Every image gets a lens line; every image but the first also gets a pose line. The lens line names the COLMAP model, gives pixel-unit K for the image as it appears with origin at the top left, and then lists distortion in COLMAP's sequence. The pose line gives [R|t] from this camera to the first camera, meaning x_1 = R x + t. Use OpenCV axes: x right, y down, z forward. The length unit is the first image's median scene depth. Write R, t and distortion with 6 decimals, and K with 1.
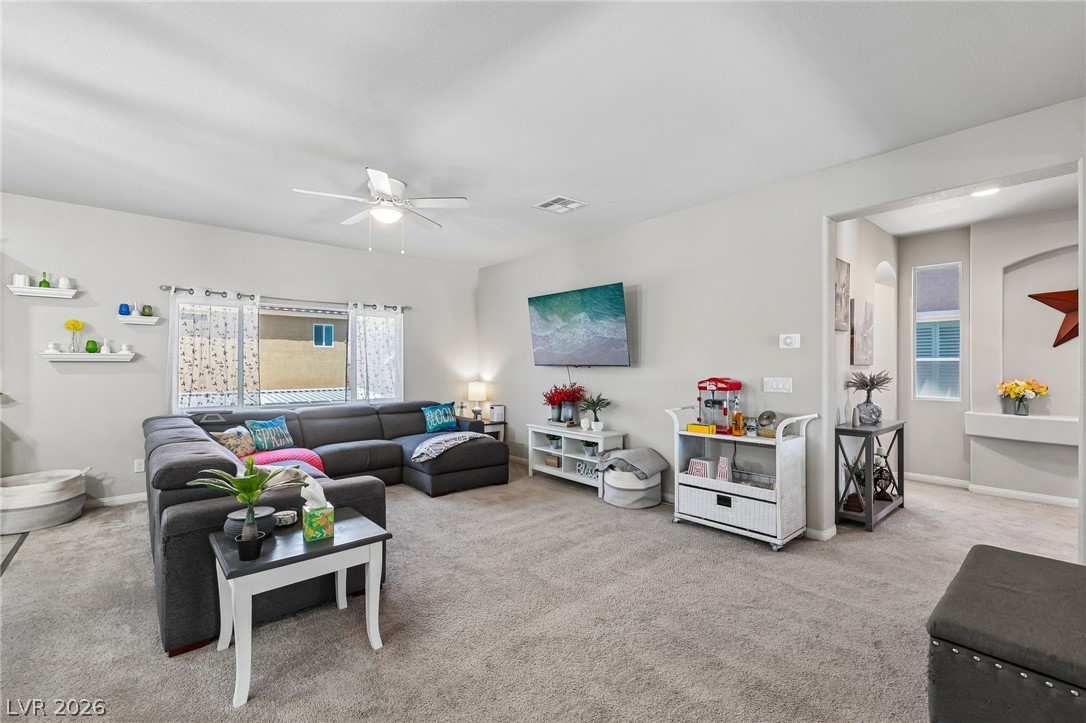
lens RADIAL K [[459.2, 0, 543.0], [0, 459.2, 361.5], [0, 0, 1]] dist [-0.000529, -0.000014]
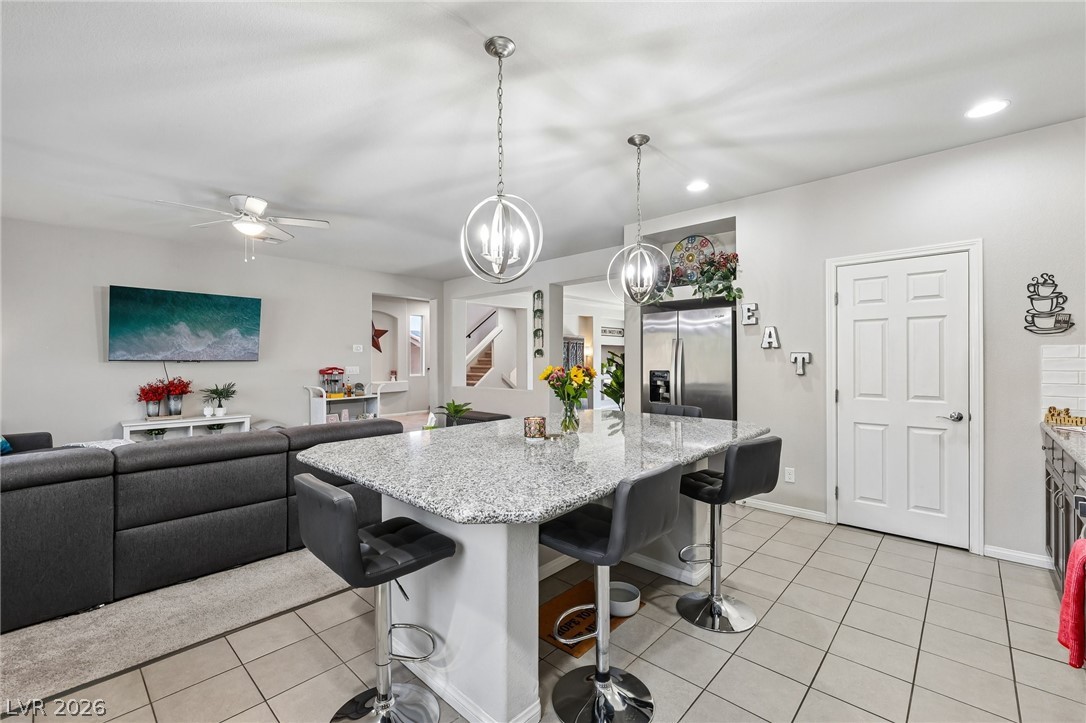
lens RADIAL K [[459.2, 0, 543.0], [0, 459.2, 361.5], [0, 0, 1]] dist [-0.000529, -0.000014]
pose [[-0.103362, -0.000875, 0.994643, -1.192075], [-0.009891, 0.999951, -0.000148, 0.002201], [-0.994595, -0.009853, -0.103365, 0.292972]]
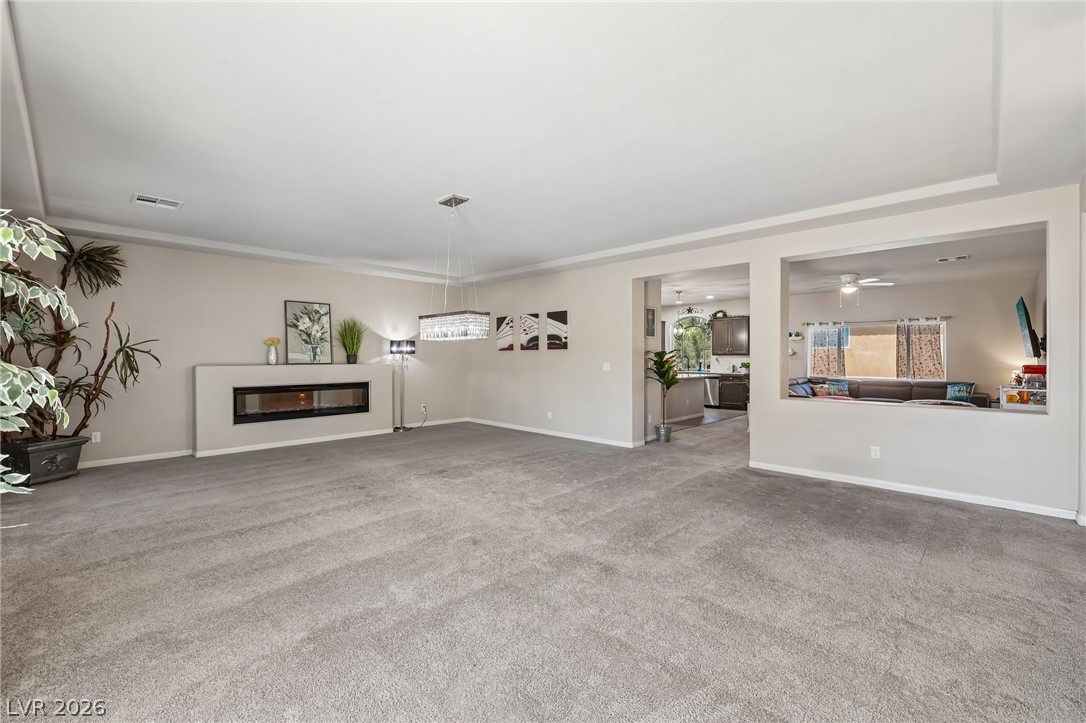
lens RADIAL K [[459.2, 0, 543.0], [0, 459.2, 361.5], [0, 0, 1]] dist [-0.000529, -0.000014]
pose [[0.087496, 0.012420, -0.996087, 1.367607], [0.012217, 0.999834, 0.013540, -0.014582], [0.996090, -0.013354, 0.087330, -0.528699]]
